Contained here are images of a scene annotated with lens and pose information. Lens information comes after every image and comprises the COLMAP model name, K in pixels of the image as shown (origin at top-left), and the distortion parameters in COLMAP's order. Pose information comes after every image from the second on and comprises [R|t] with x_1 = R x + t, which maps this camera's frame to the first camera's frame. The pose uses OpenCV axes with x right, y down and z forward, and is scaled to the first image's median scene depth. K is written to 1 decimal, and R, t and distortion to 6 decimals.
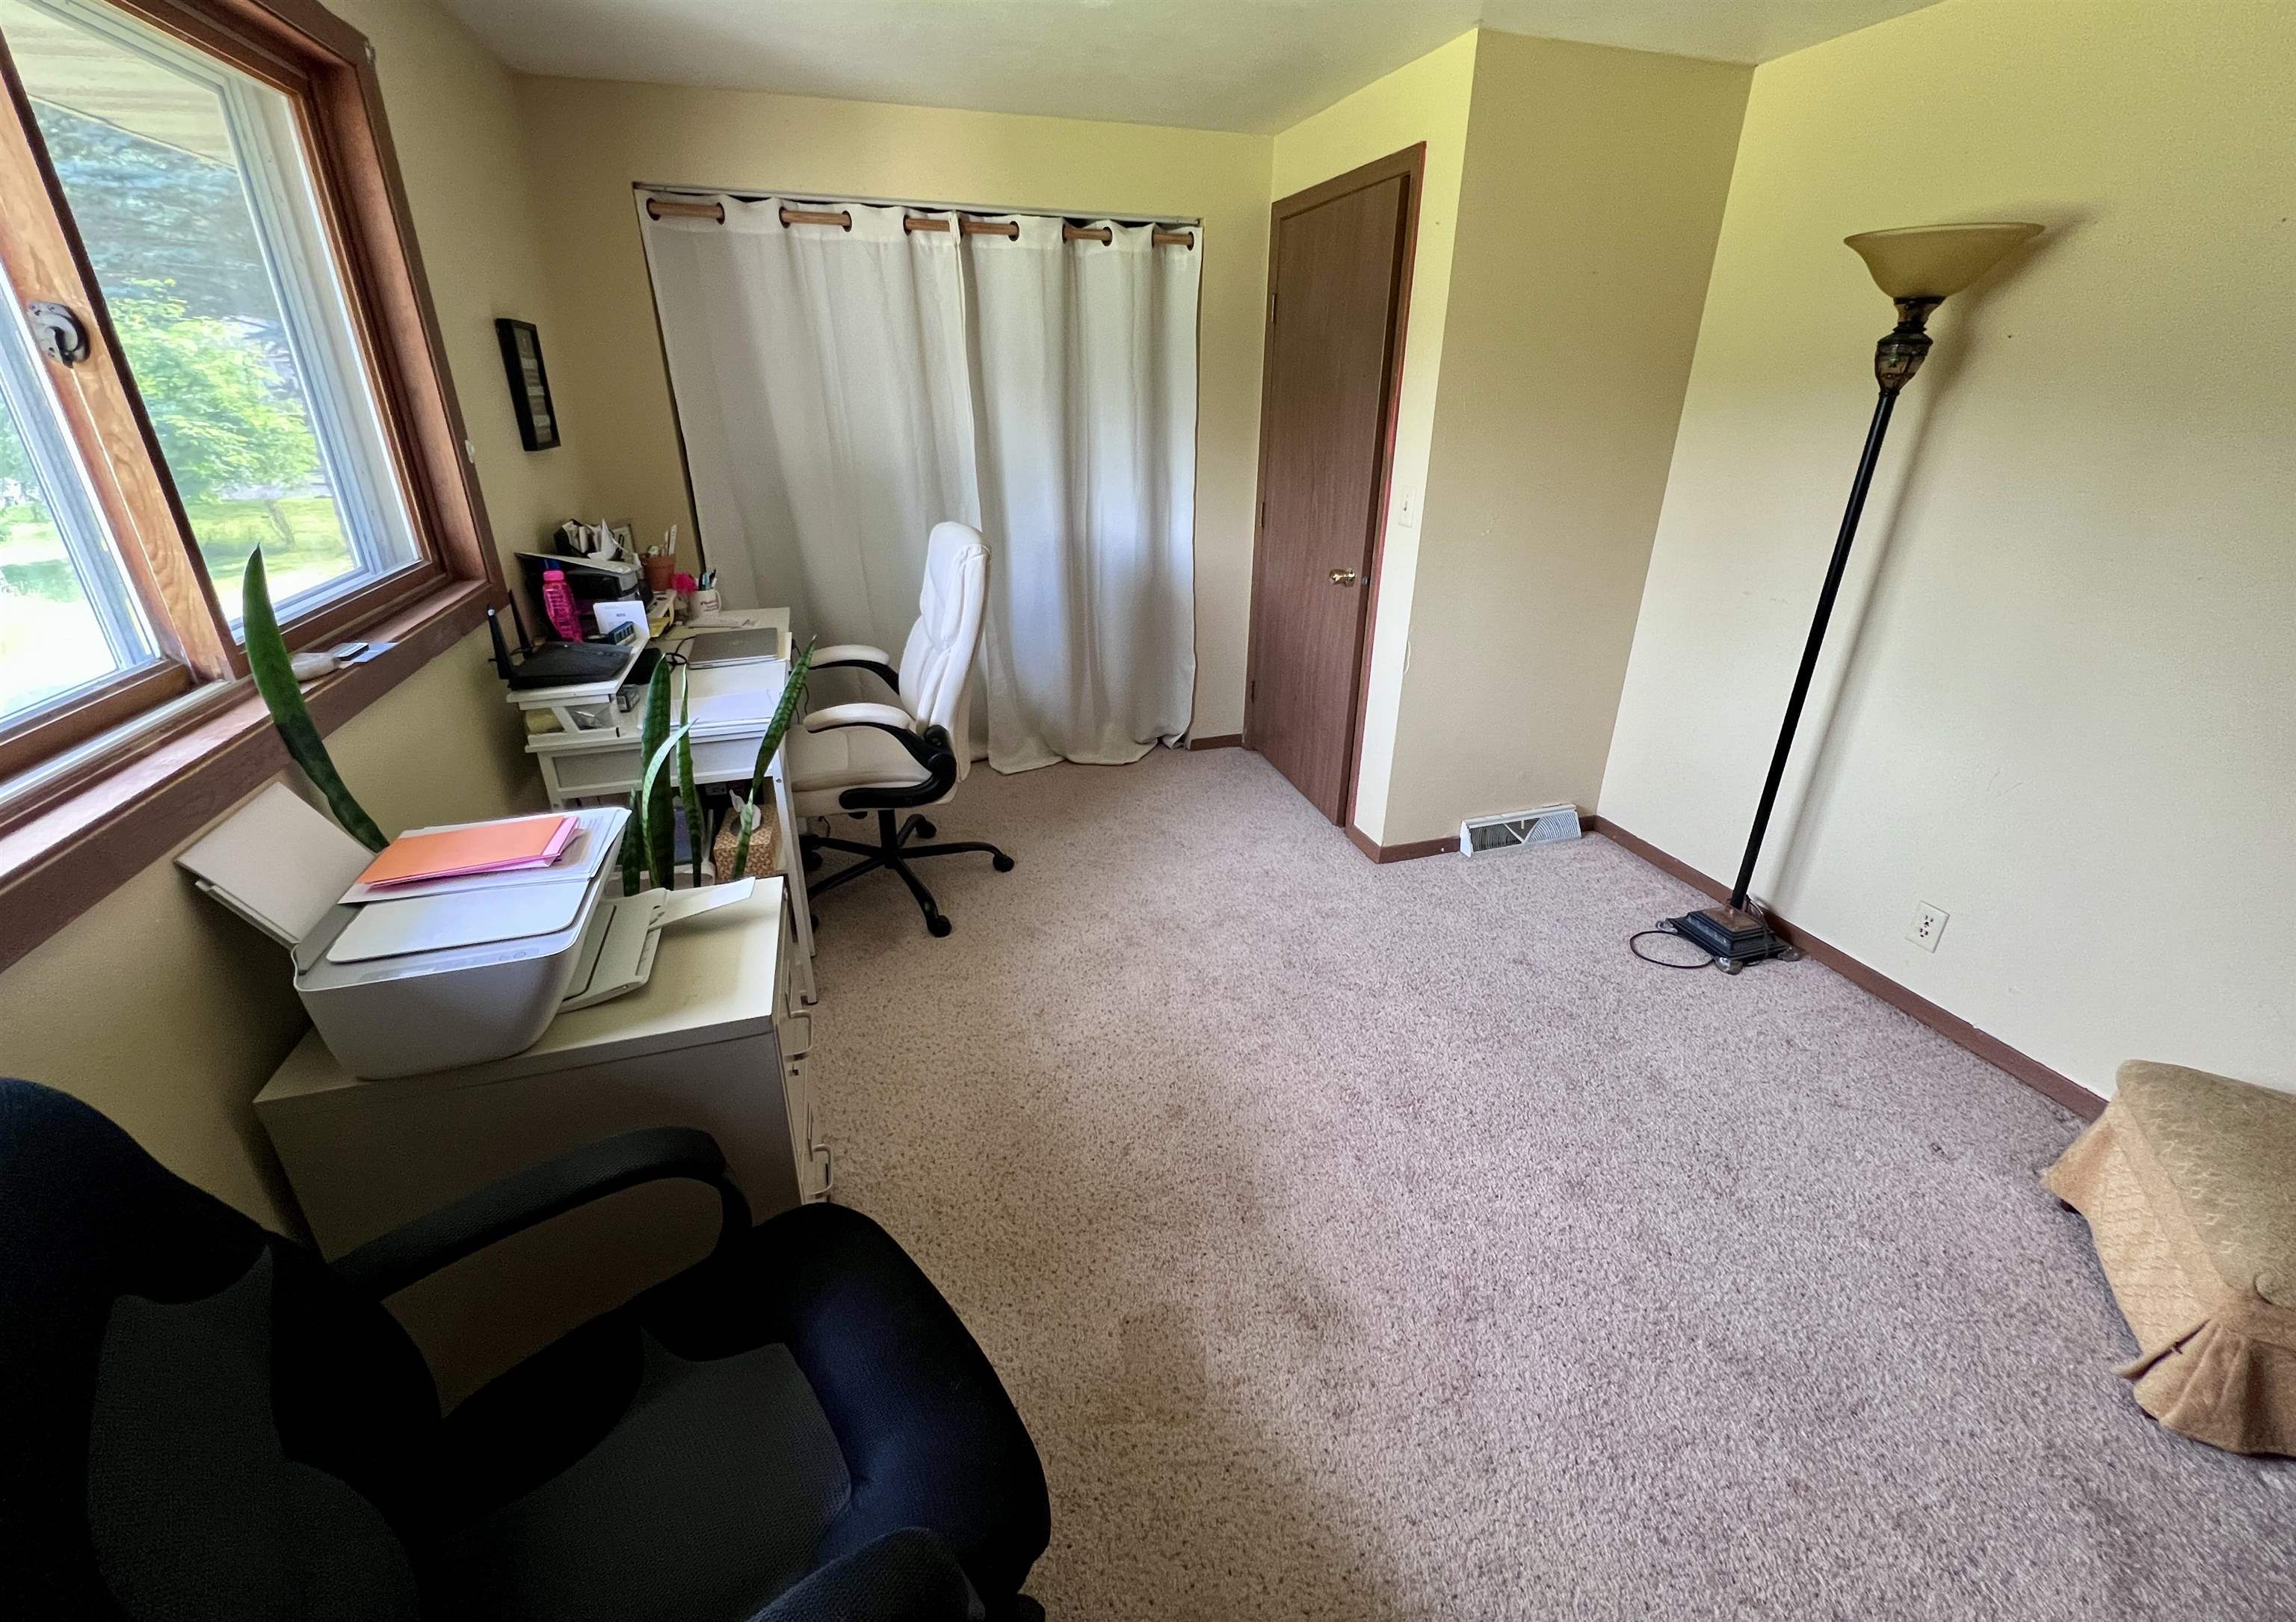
lens RADIAL K [[930.7, 0, 1143.8], [0, 930.7, 762.3], [0, 0, 1]] dist [0.009199, -0.000066]
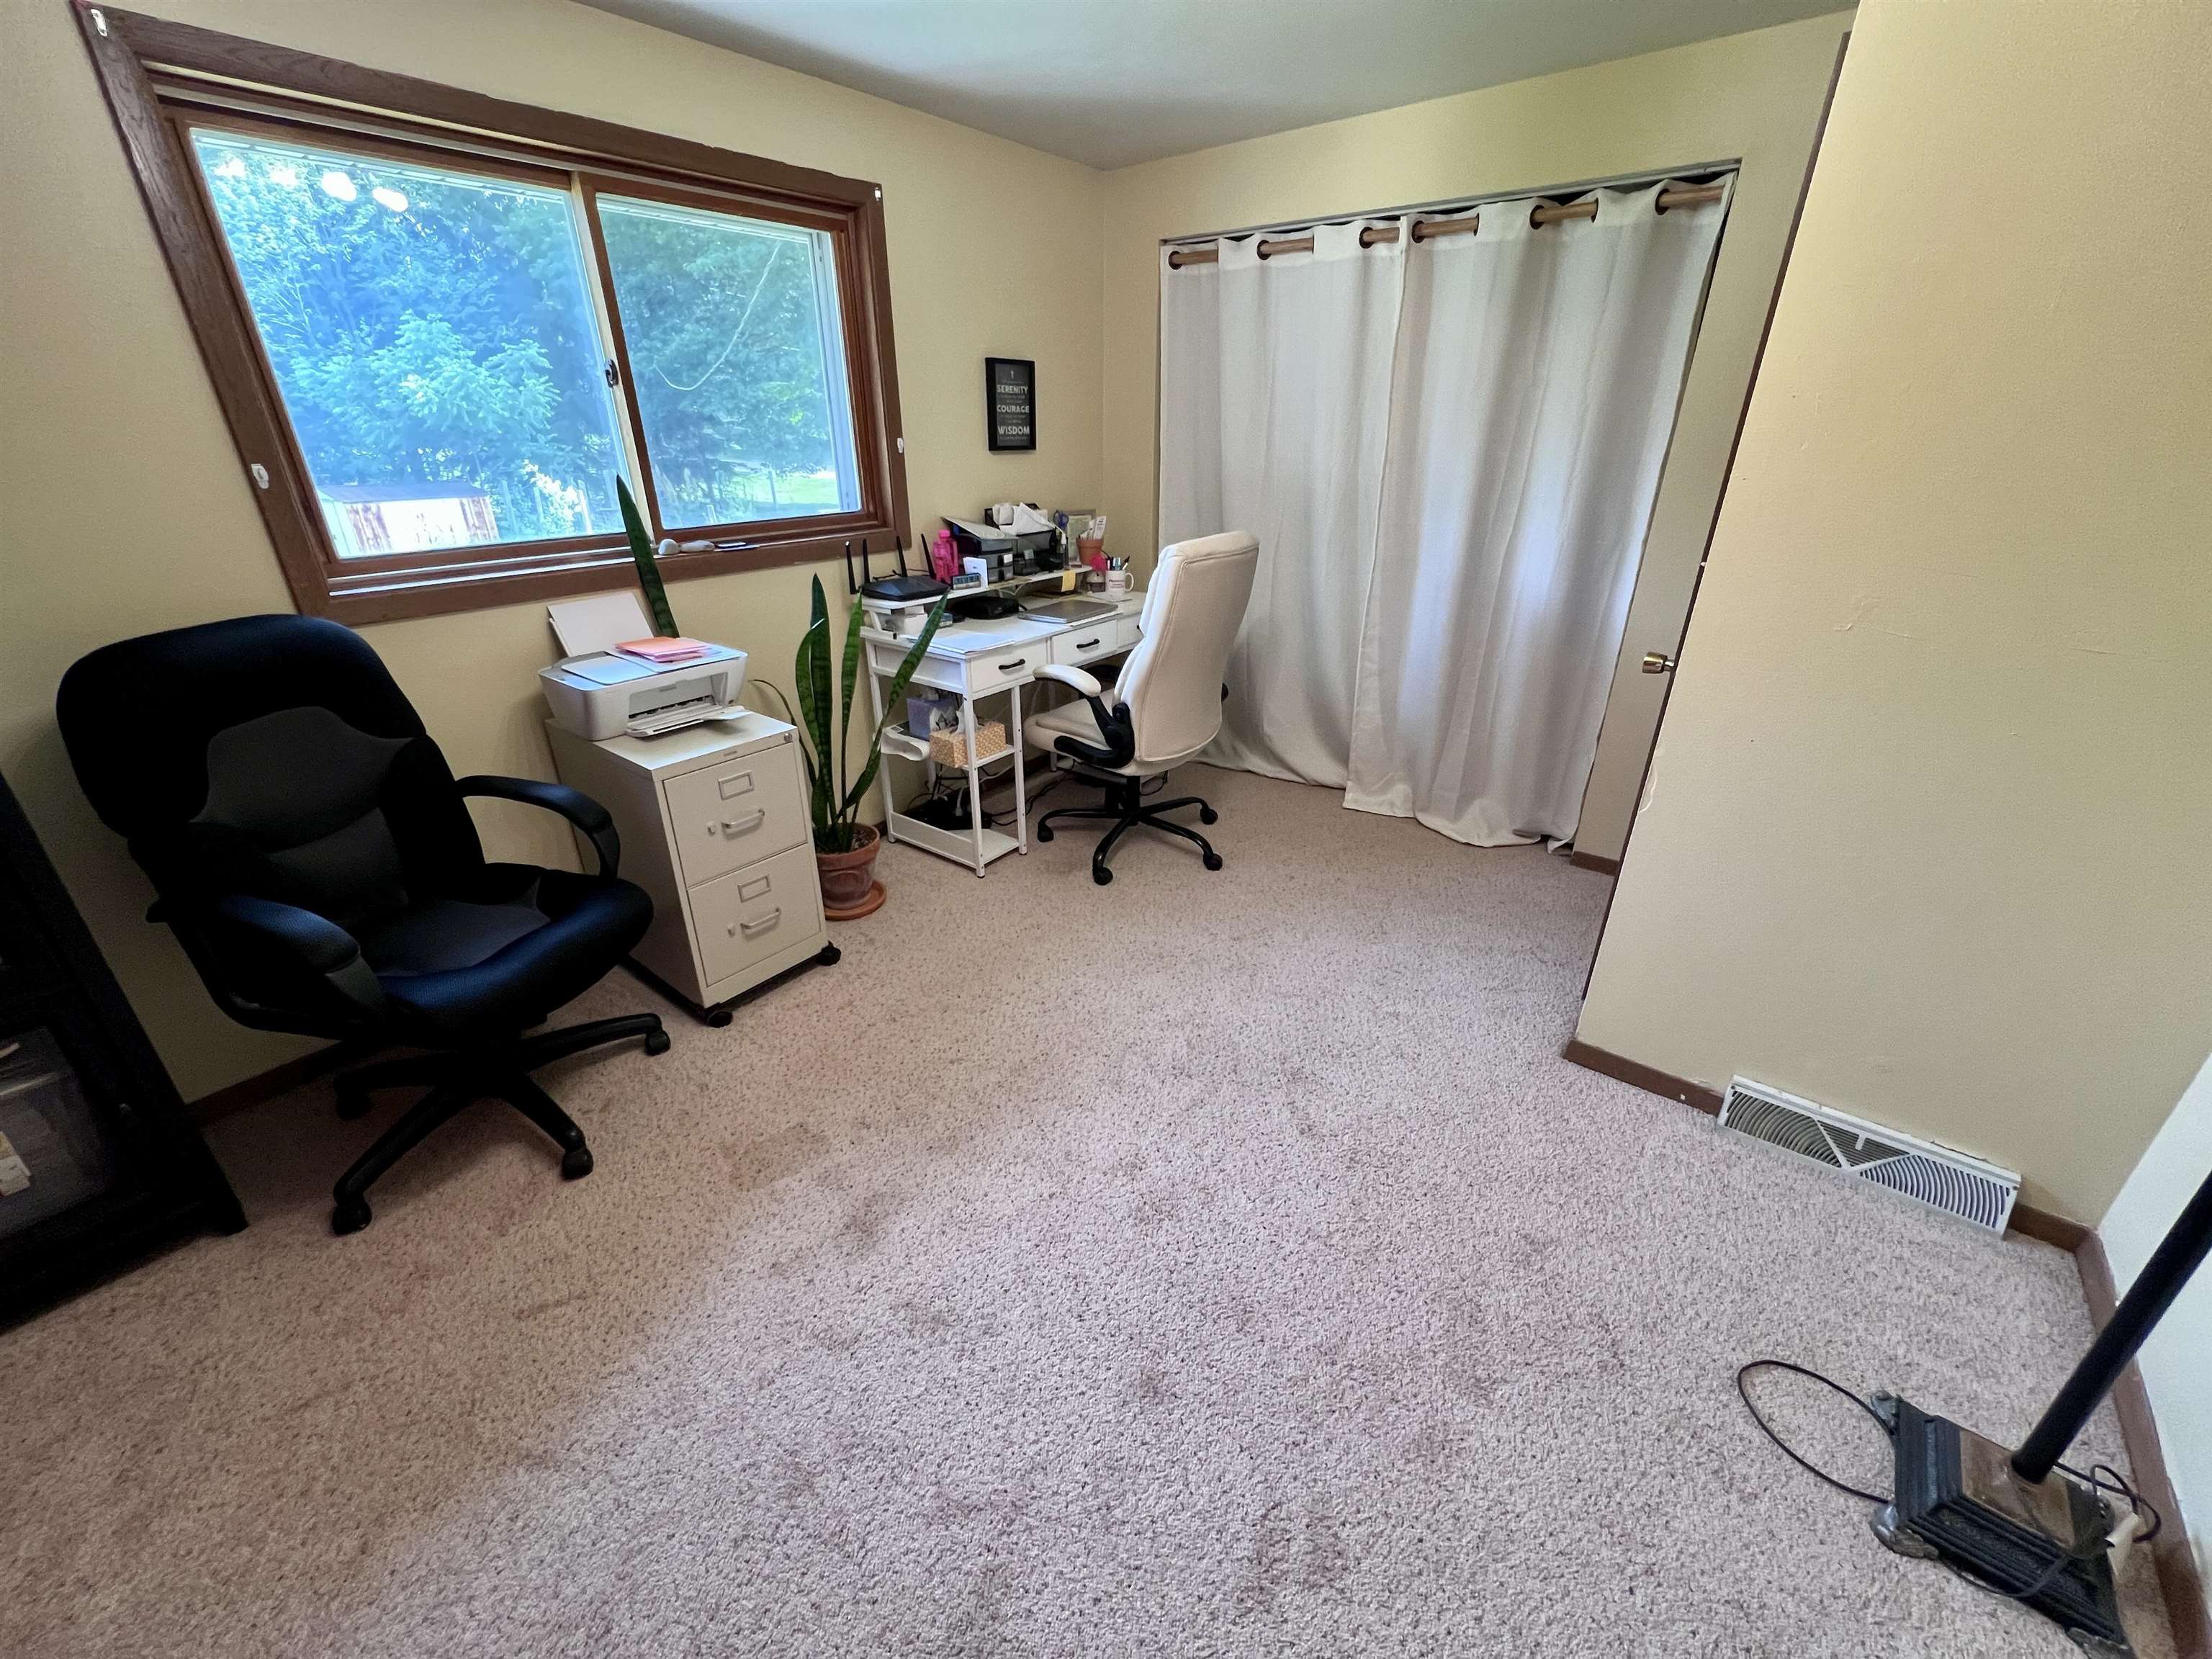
lens RADIAL K [[881.2, 0, 1090.5], [0, 881.2, 834.2], [0, 0, 1]] dist [0.002405, -0.000320]
pose [[0.550361, 0.349461, -0.758274, 0.549677], [-0.313011, 0.928314, 0.200641, -0.082639], [0.774033, 0.126923, 0.620293, 0.277889]]
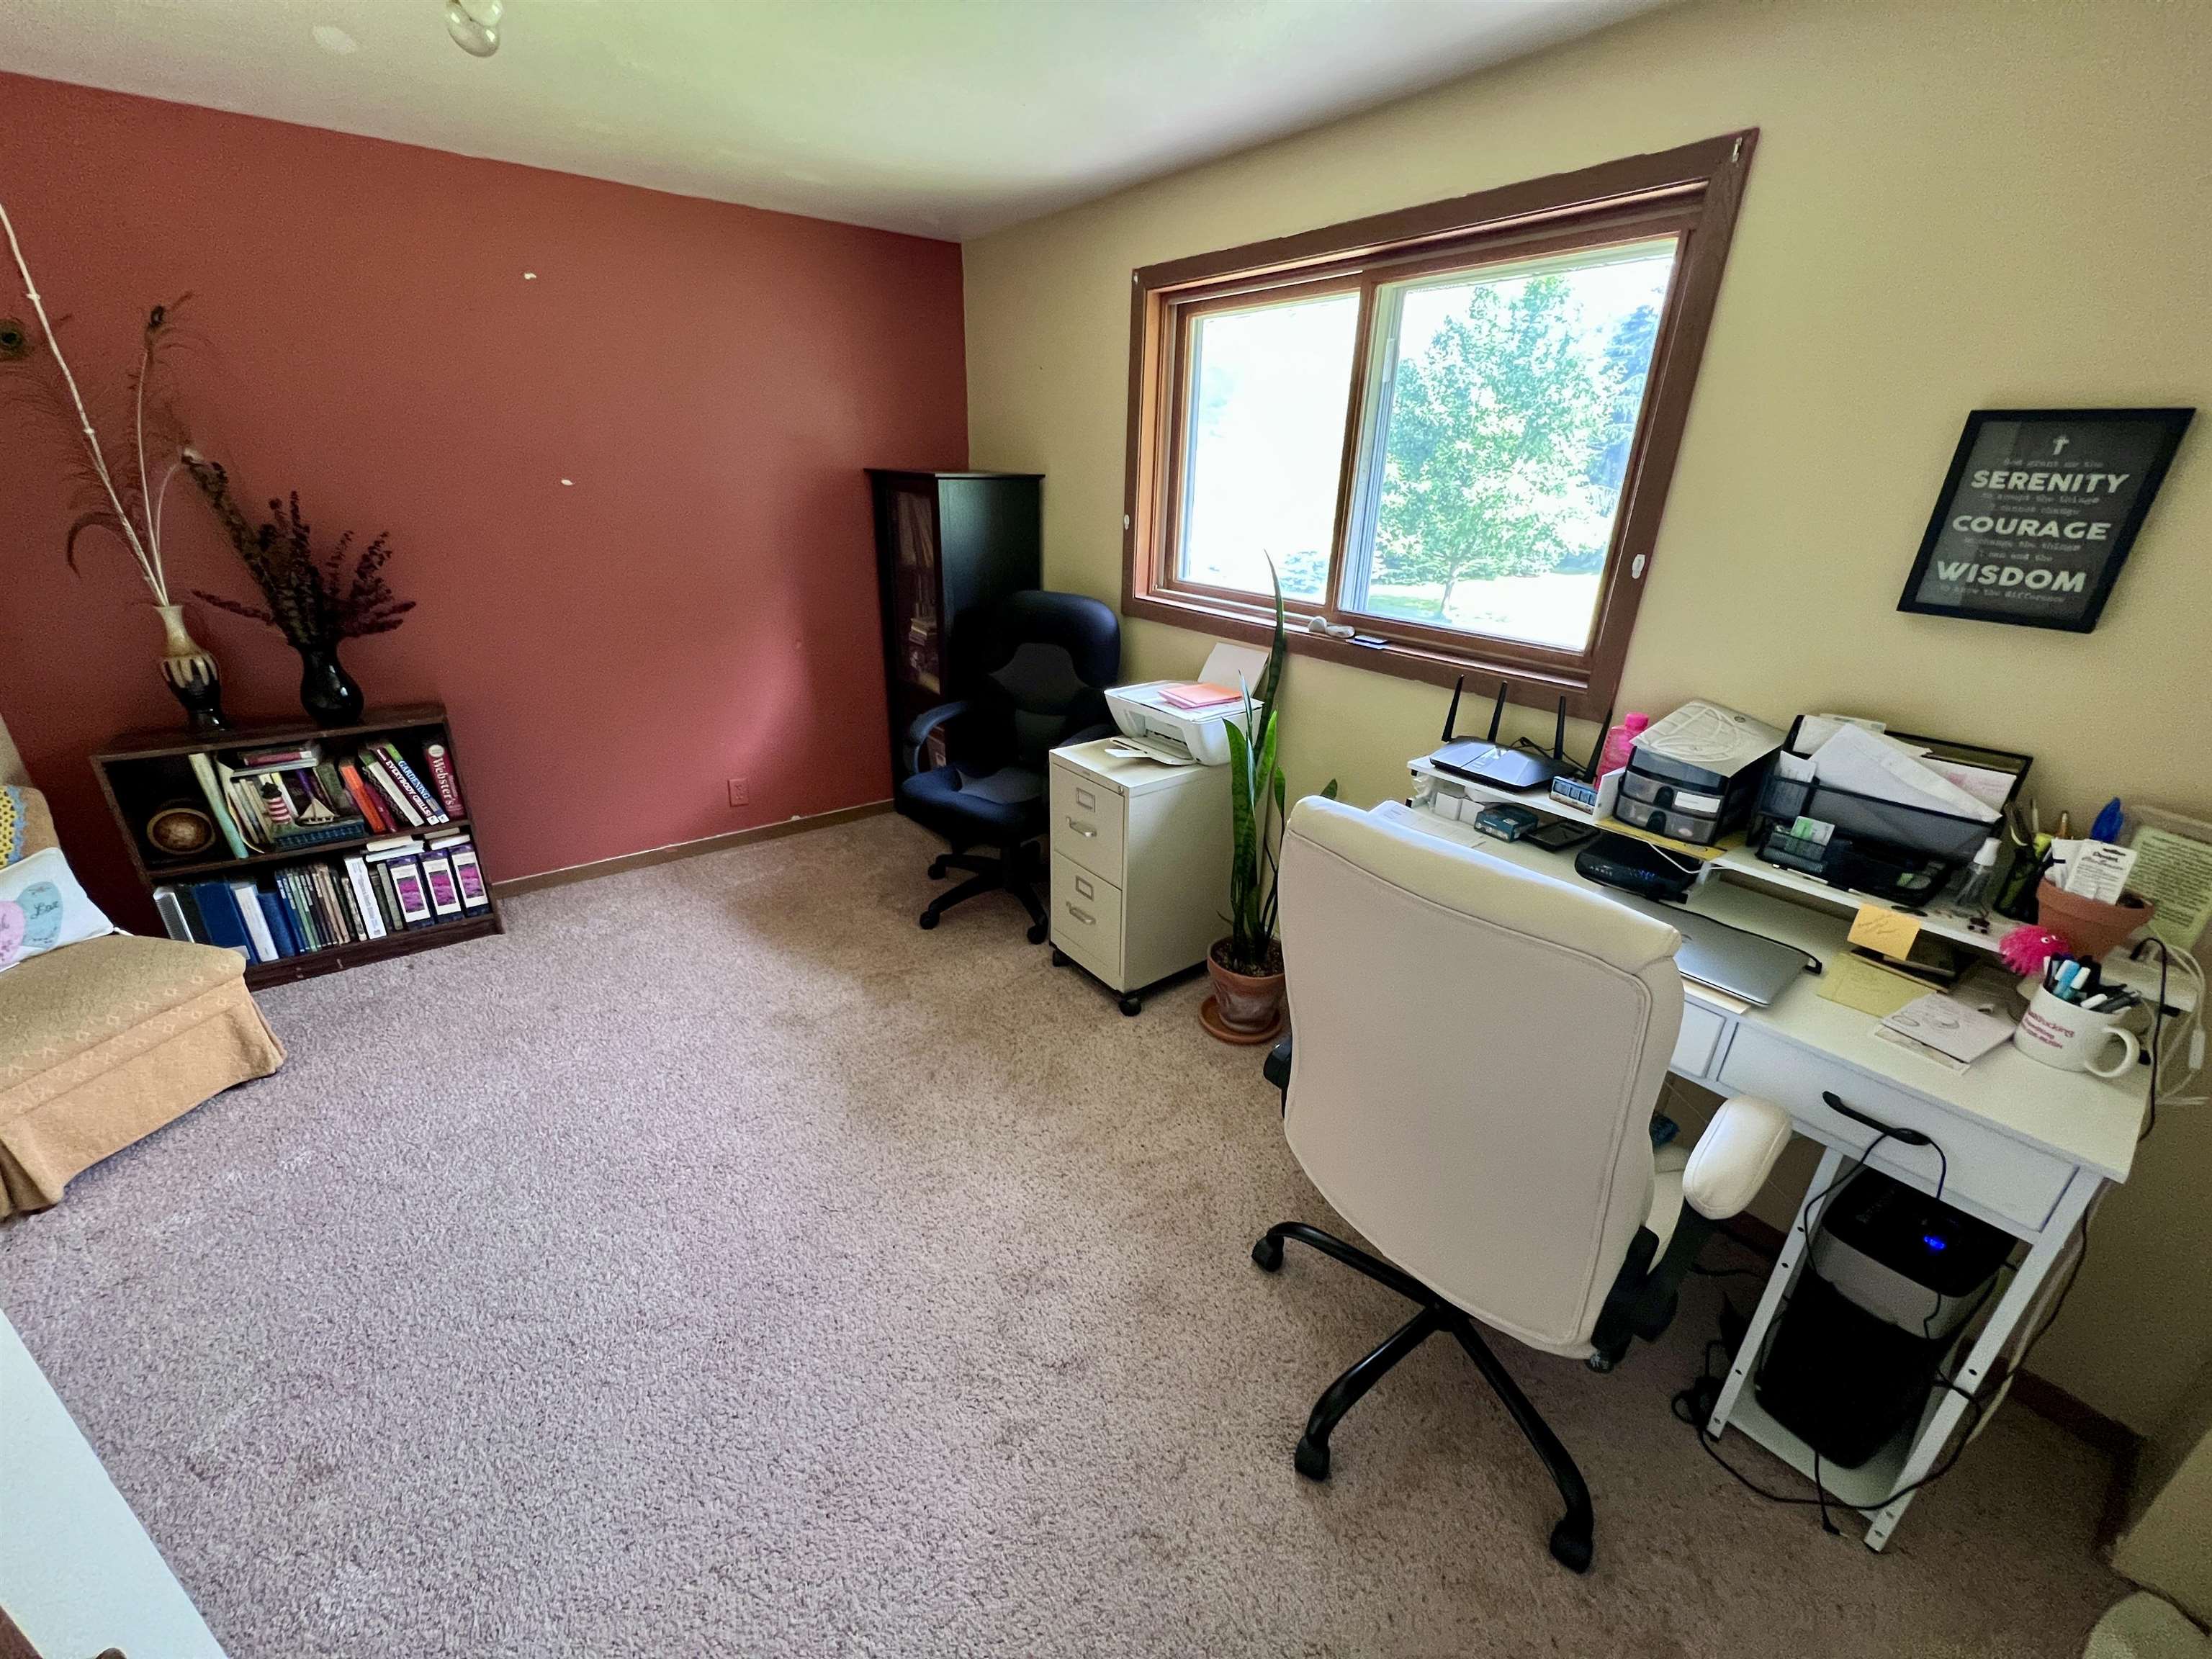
lens RADIAL K [[881.2, 0, 1090.5], [0, 881.2, 834.2], [0, 0, 1]] dist [0.002405, -0.000320]
pose [[-0.943977, 0.106113, -0.312485, 0.077888], [-0.150877, 0.703368, 0.694629, -0.463917], [0.293501, 0.702861, -0.647953, 1.097791]]
